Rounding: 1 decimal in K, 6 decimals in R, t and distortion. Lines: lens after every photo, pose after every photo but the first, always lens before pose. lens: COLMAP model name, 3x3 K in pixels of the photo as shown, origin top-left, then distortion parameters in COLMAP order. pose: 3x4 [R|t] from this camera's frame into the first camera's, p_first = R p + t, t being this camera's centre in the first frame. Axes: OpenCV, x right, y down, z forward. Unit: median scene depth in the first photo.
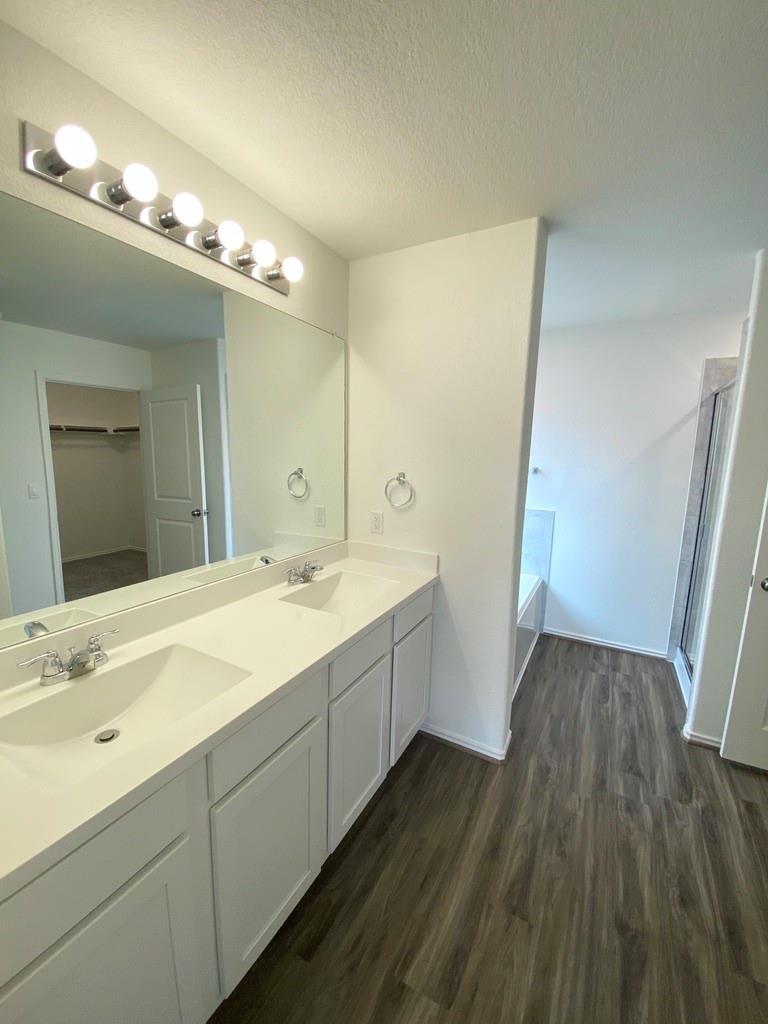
lens RADIAL K [[404.5, 0, 384.0], [0, 404.5, 512.0], [0, 0, 1]] dist [0.001963, -0.010933]
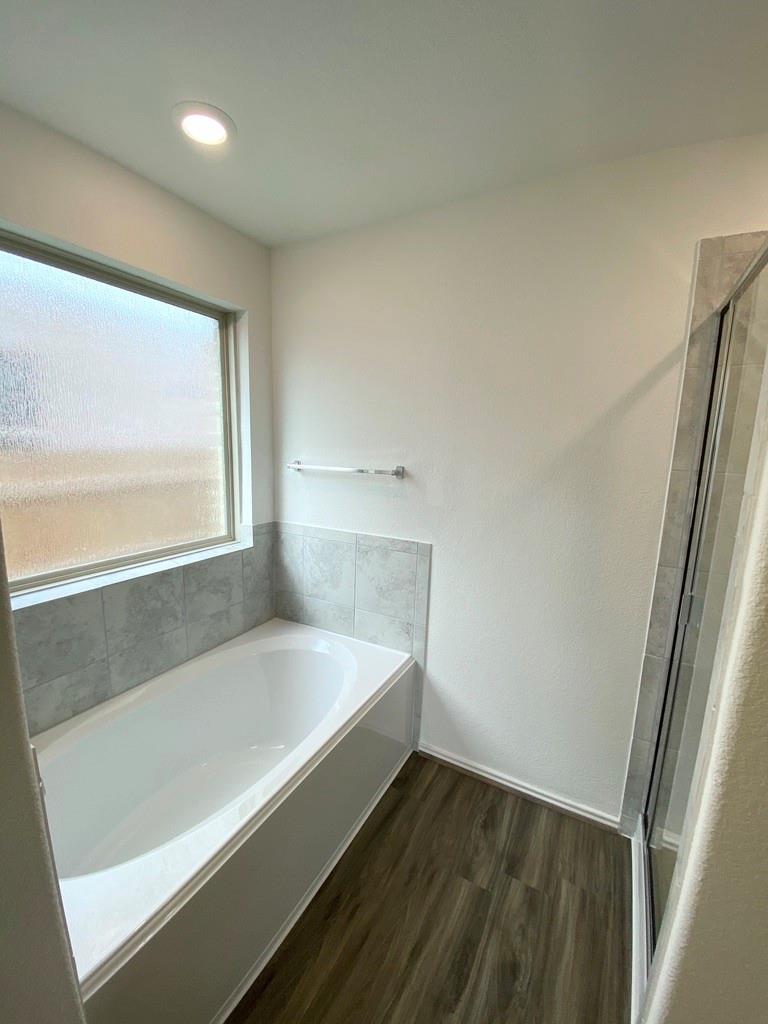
lens RADIAL K [[404.5, 0, 384.0], [0, 404.5, 512.0], [0, 0, 1]] dist [0.001963, -0.010933]
pose [[0.999995, 0.002207, -0.002034, 0.405213], [-0.002174, 0.999867, 0.016181, -0.064202], [0.002069, -0.016177, 0.999867, 0.495142]]
